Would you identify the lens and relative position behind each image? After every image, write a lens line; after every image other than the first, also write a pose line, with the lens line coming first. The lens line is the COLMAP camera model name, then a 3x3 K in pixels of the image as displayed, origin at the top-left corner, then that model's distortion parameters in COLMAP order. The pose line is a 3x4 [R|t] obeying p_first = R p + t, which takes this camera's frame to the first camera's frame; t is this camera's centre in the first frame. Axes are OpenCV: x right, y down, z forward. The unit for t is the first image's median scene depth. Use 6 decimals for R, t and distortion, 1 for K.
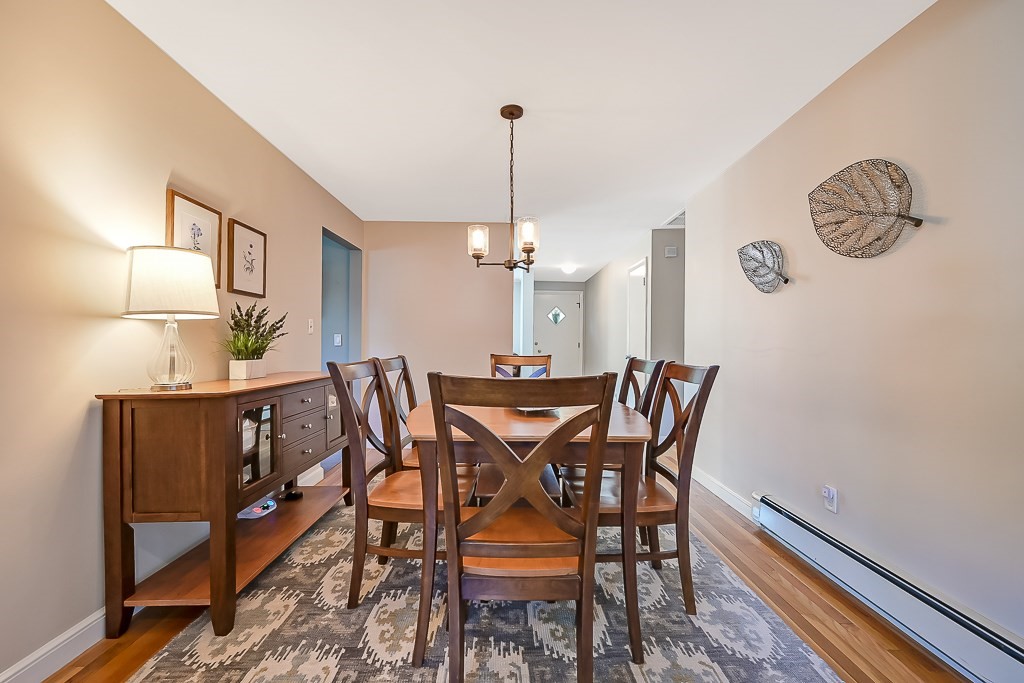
lens RADIAL K [[436.8, 0, 515.2], [0, 436.8, 345.2], [0, 0, 1]] dist [0.001031, 0.000017]
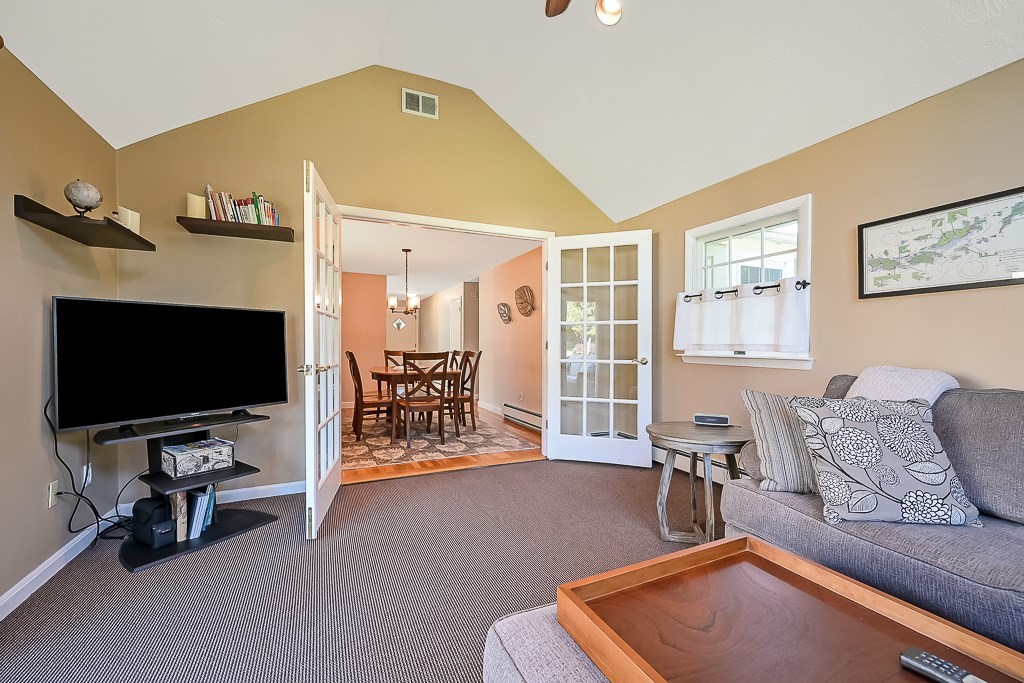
lens RADIAL K [[402.3, 0, 512.0], [0, 402.3, 341.5], [0, 0, 1]] dist [-0.000722, 0.000017]
pose [[0.915625, -0.004068, 0.402013, -0.359485], [0.008638, 0.999917, -0.009556, 0.005925], [-0.401941, 0.012222, 0.915584, -1.244511]]
